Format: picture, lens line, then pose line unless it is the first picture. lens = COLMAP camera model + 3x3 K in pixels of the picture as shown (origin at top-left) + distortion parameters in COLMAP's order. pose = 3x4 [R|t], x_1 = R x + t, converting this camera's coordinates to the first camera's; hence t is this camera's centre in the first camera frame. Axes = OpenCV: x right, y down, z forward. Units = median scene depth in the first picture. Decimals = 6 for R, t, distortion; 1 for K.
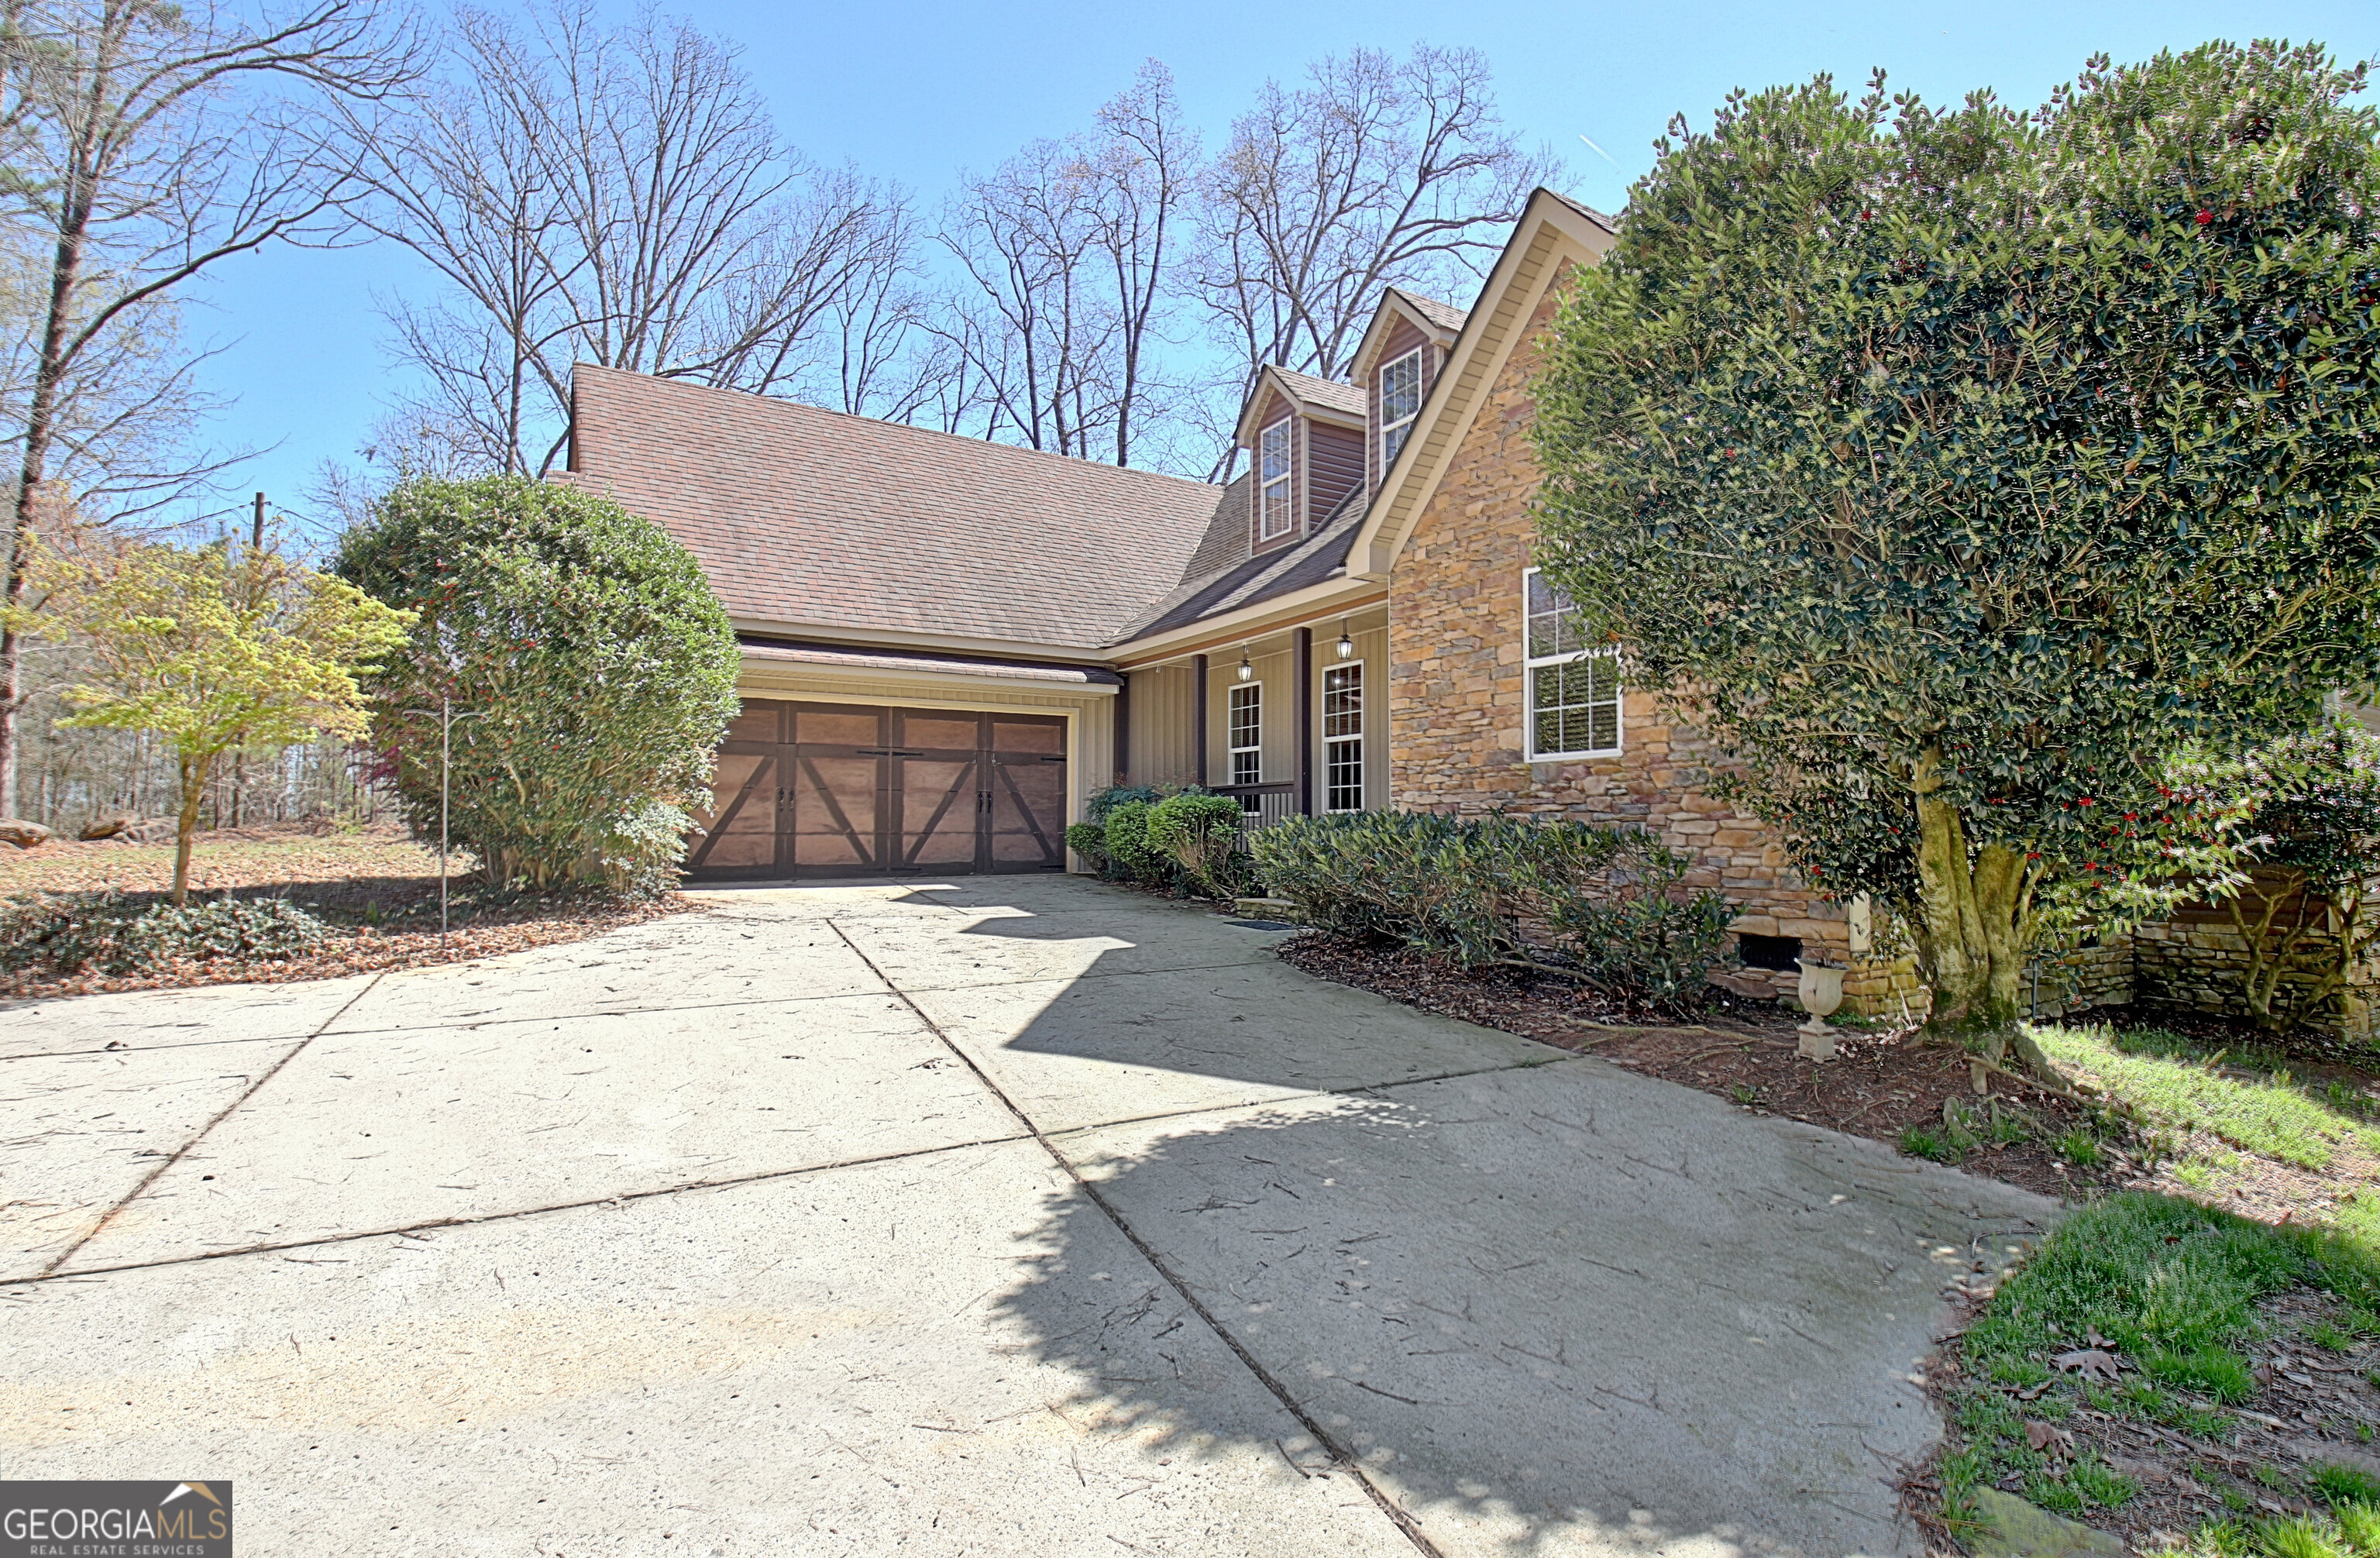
lens RADIAL K [[1083.3, 0, 1190.0], [0, 1083.3, 779.0], [0, 0, 1]] dist [0.003265, -0.032493]
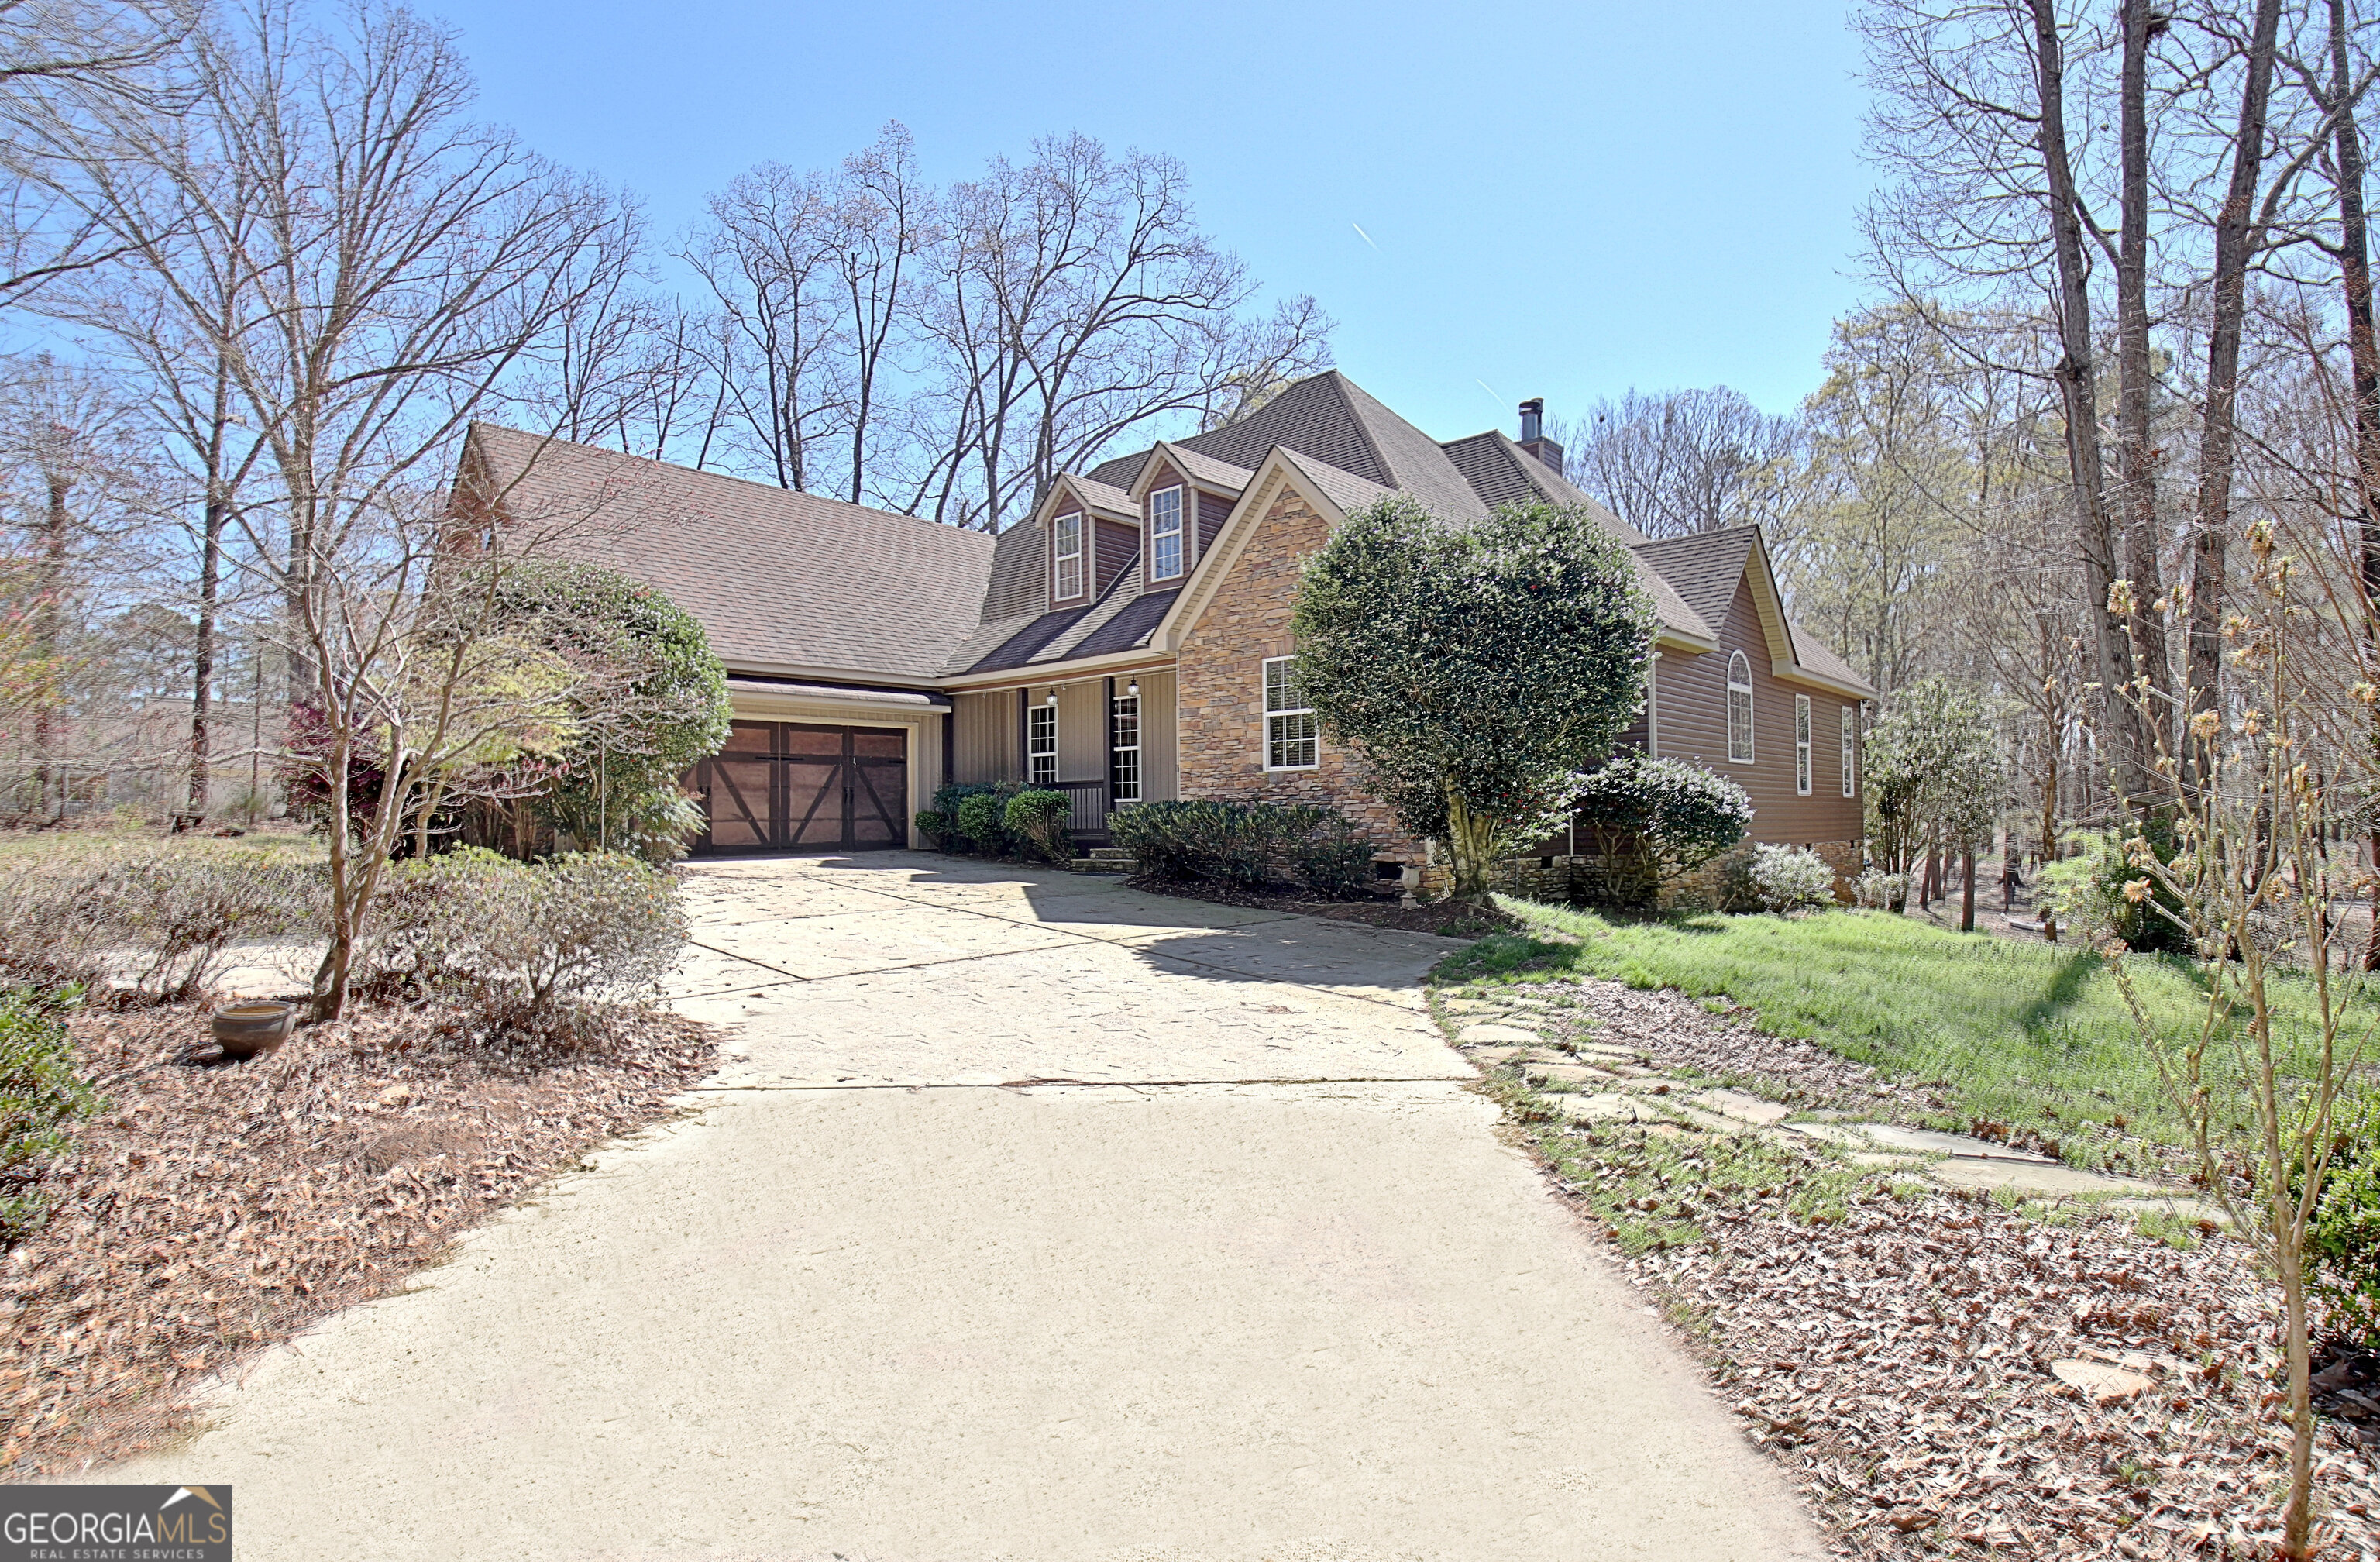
lens RADIAL K [[1127.5, 0, 1188.5], [0, 1127.5, 766.3], [0, 0, 1]] dist [0.001402, -0.020735]
pose [[0.952922, -0.000650, 0.303216, -0.223731], [0.000003, 0.999998, 0.002133, -0.017195], [-0.303217, -0.002032, 0.952920, -0.431970]]
